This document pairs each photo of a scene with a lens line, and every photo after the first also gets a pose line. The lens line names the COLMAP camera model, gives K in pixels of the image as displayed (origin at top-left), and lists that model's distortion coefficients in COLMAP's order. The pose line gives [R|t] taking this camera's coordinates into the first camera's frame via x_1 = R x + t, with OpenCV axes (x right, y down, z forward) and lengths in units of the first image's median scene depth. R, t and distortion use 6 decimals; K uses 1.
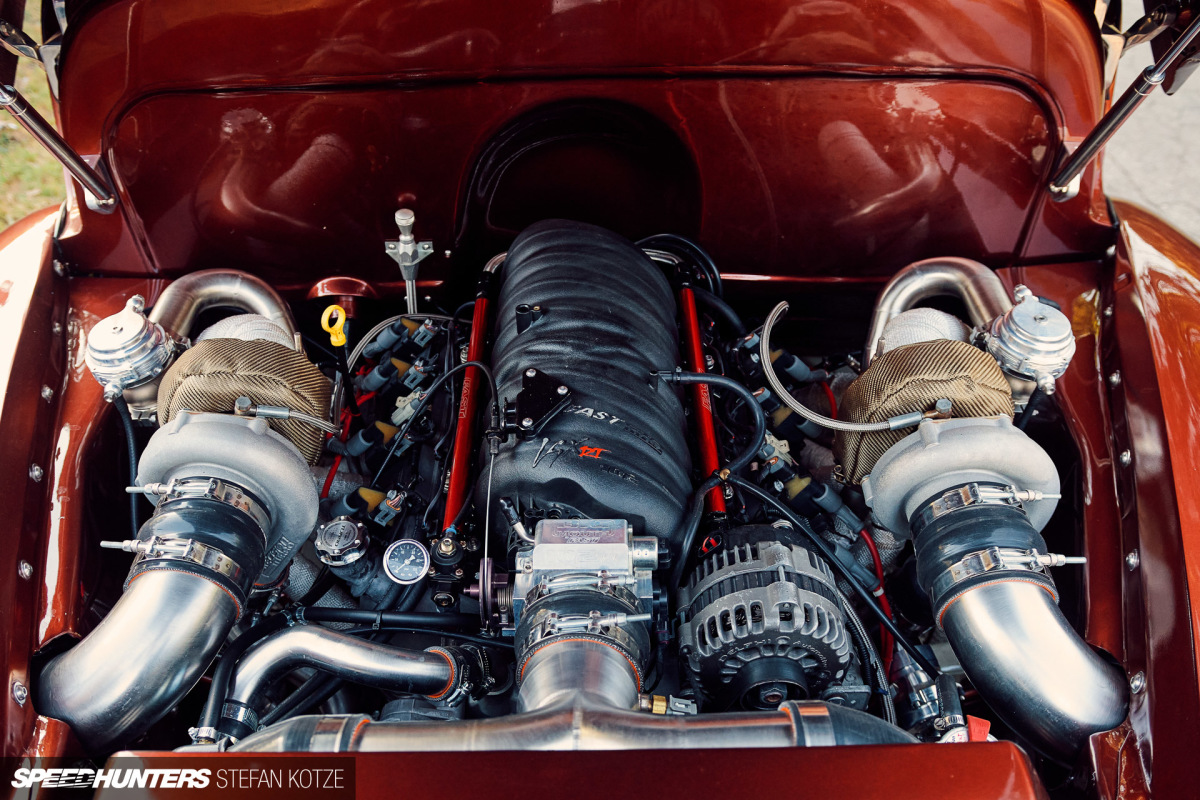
lens RADIAL K [[949.6, 0, 591.6], [0, 949.6, 409.8], [0, 0, 1]] dist [-0.082282, 0.054856]
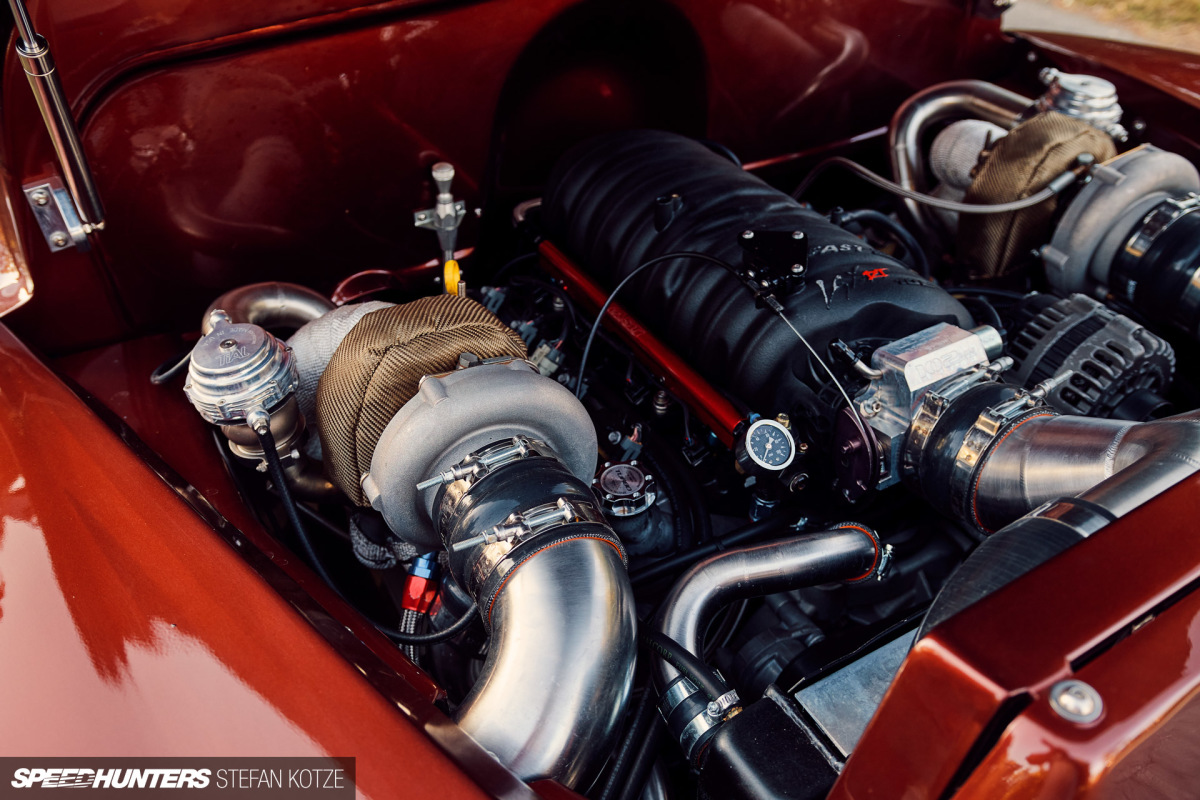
lens RADIAL K [[949.6, 0, 591.6], [0, 949.6, 409.8], [0, 0, 1]] dist [-0.082282, 0.054856]
pose [[0.879722, -0.324041, 0.347974, -0.449381], [0.353392, 0.935204, -0.022538, 0.067501], [-0.318123, 0.142798, 0.937233, 0.179423]]
